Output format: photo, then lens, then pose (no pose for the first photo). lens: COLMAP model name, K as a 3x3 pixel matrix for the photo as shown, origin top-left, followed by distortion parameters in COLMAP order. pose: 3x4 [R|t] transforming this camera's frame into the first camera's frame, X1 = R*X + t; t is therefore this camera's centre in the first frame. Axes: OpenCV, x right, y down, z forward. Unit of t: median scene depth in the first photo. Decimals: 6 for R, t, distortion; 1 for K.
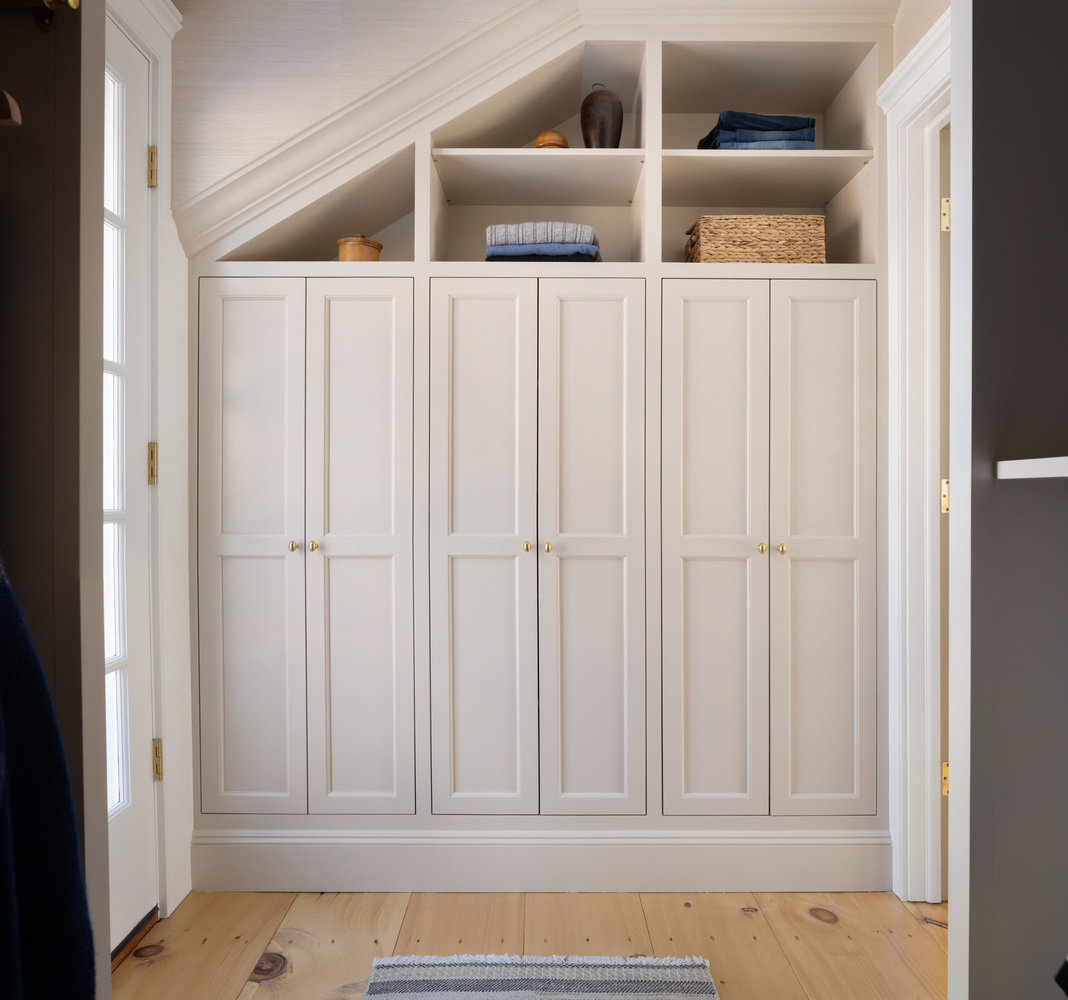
lens RADIAL K [[732.0, 0, 534.0], [0, 732.0, 500.0], [0, 0, 1]] dist [0.000741, 0.001677]
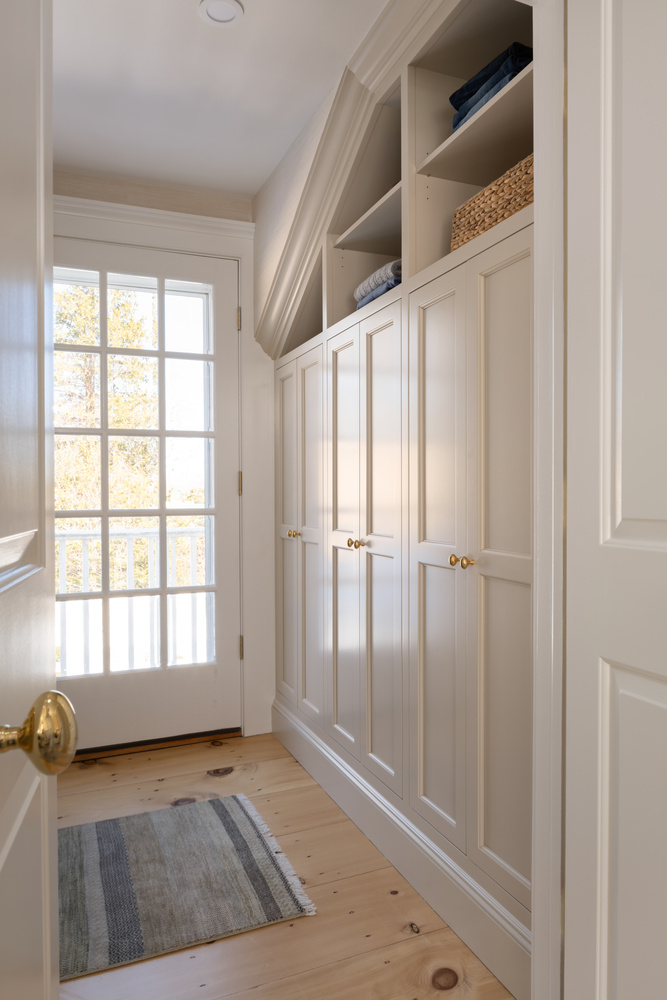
lens RADIAL K [[677.0, 0, 333.5], [0, 677.0, 500.0], [0, 0, 1]] dist [0.001155, -0.001180]
pose [[0.383127, 0.005136, -0.923681, 1.110524], [0.005927, 0.999950, 0.008018, -0.020177], [0.923677, -0.008546, 0.383077, 0.573014]]
